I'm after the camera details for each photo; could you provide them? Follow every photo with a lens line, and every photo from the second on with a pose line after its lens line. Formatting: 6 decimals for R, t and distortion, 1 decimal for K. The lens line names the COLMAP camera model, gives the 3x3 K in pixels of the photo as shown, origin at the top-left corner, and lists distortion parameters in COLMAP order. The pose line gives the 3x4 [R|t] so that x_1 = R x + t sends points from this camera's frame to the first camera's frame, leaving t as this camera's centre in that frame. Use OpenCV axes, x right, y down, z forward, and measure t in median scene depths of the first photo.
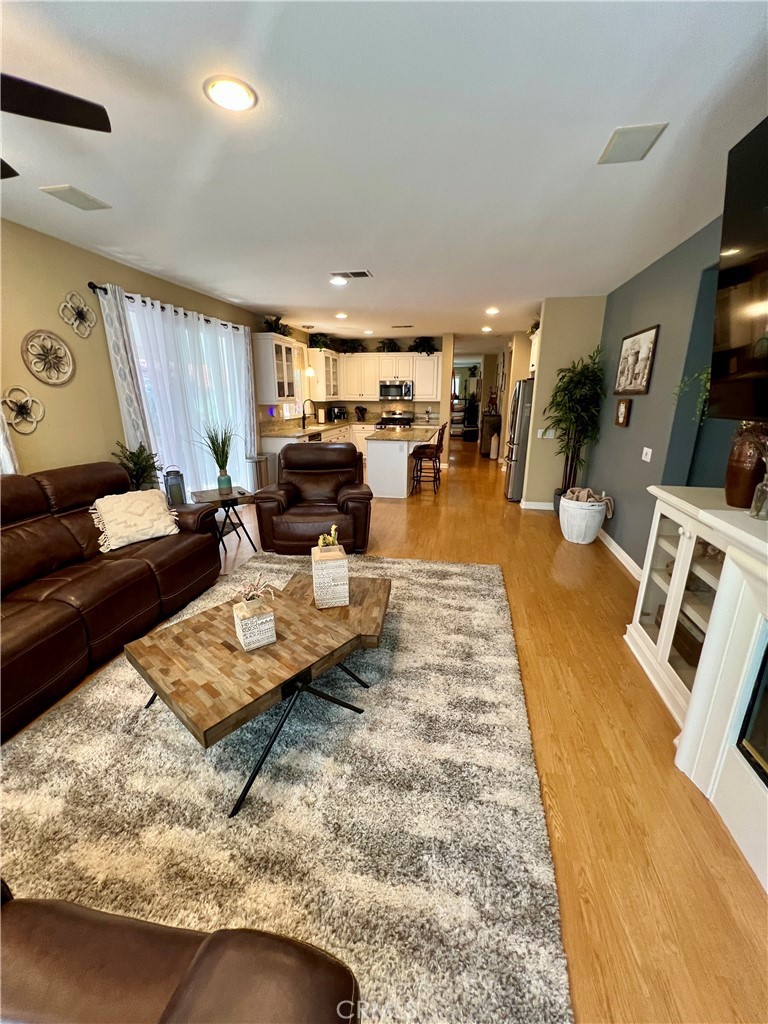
lens RADIAL K [[409.5, 0, 386.5], [0, 409.5, 513.7], [0, 0, 1]] dist [-0.003332, 0.000668]
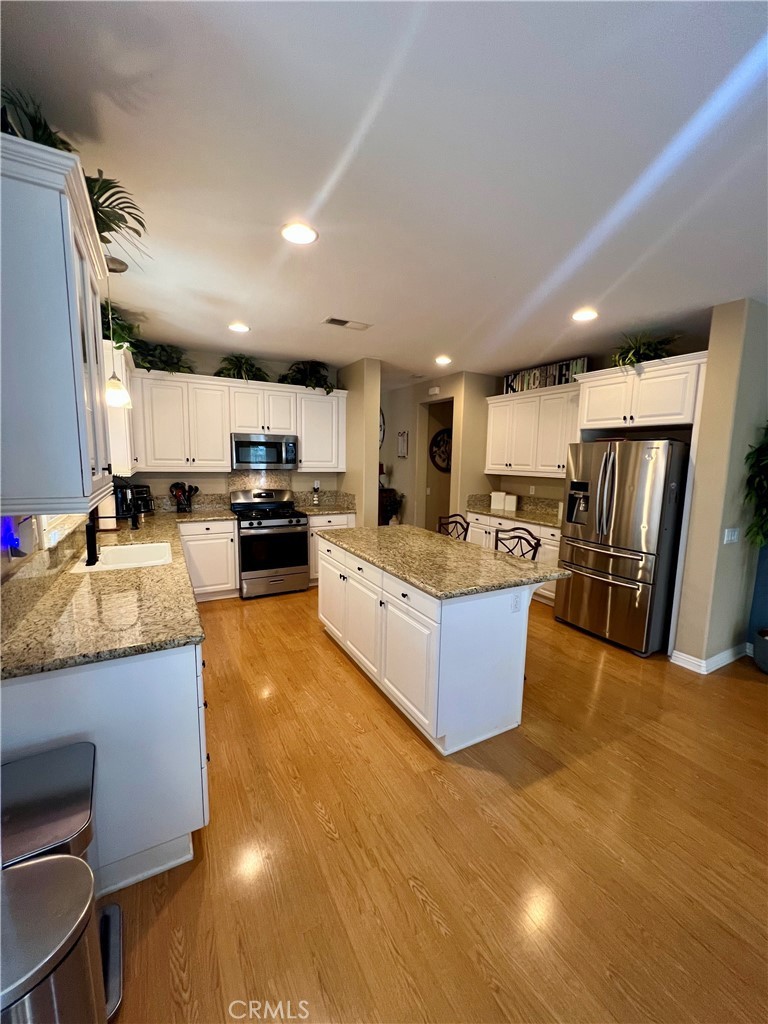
lens RADIAL K [[409.5, 0, 388.5], [0, 409.5, 514.0], [0, 0, 1]] dist [-0.003332, 0.000668]
pose [[0.769950, -0.076409, 0.633512, -0.461682], [0.166653, 0.982427, -0.084053, -0.369422], [-0.615957, 0.170293, 0.769154, 1.238459]]
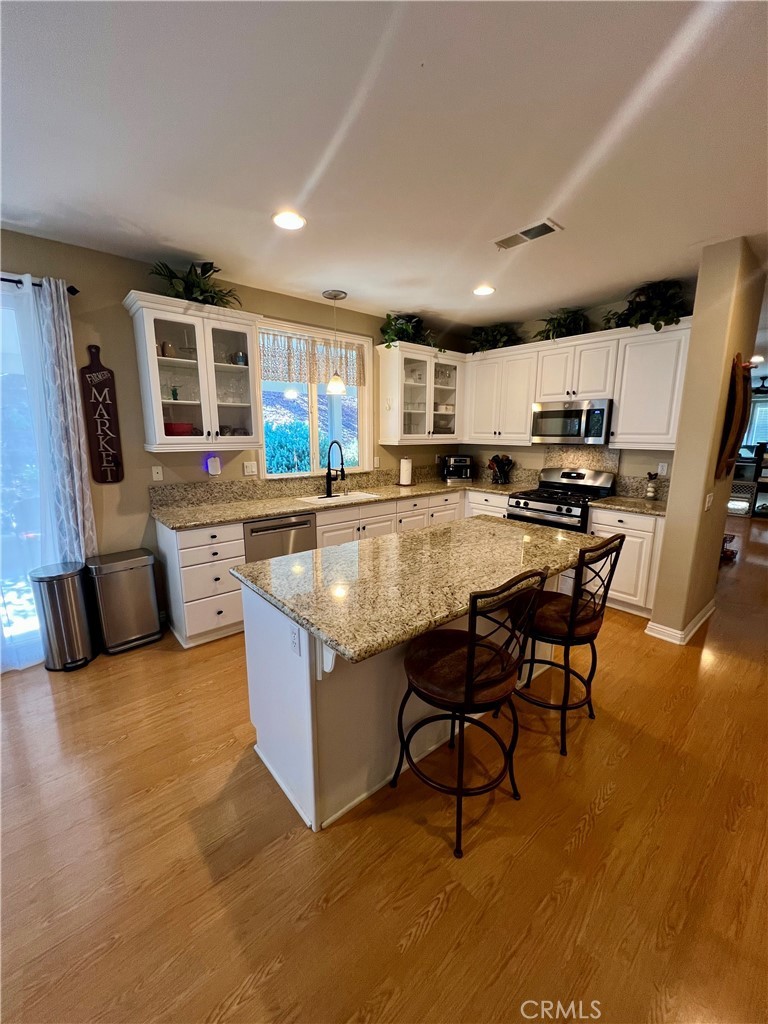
lens RADIAL K [[409.5, 0, 387.2], [0, 409.5, 513.1], [0, 0, 1]] dist [-0.003332, 0.000668]
pose [[0.781295, 0.121642, -0.612194, 0.356761], [-0.178188, 0.983476, -0.031993, -0.382857], [0.598186, 0.134082, 0.790060, 1.334174]]
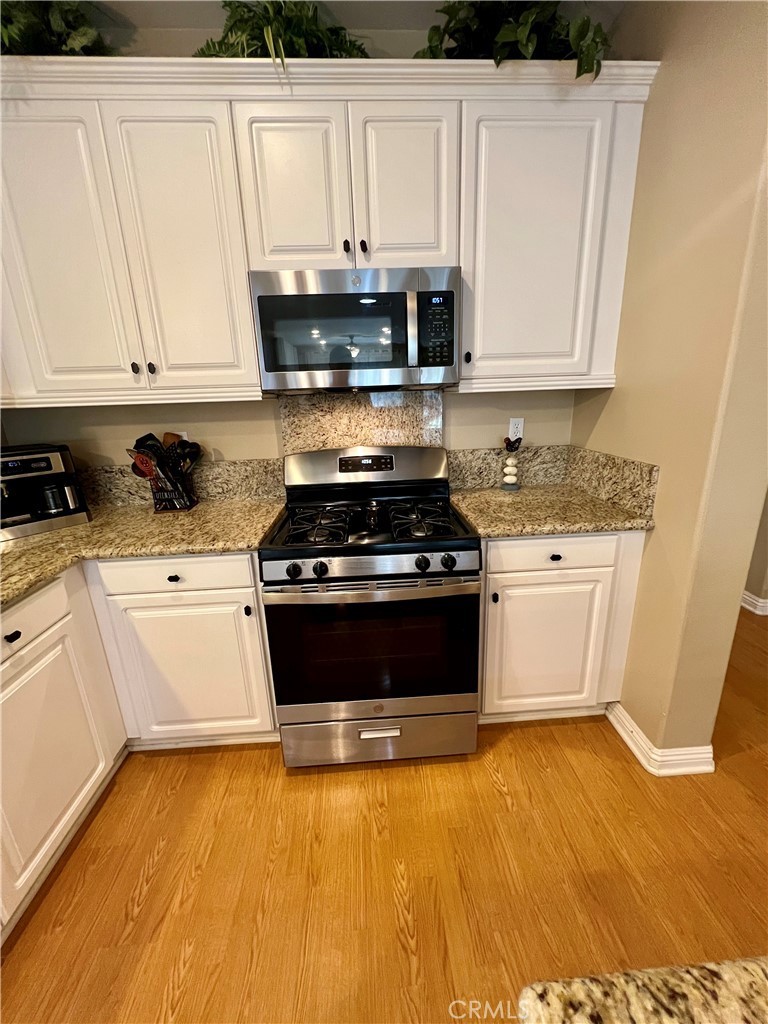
lens RADIAL K [[409.5, 0, 384.8], [0, 409.5, 512.9], [0, 0, 1]] dist [-0.003332, 0.000668]
pose [[0.968811, -0.103610, 0.225103, -0.029717], [0.106221, 0.994342, 0.000514, -0.544386], [-0.223883, 0.023413, 0.974335, 2.005826]]
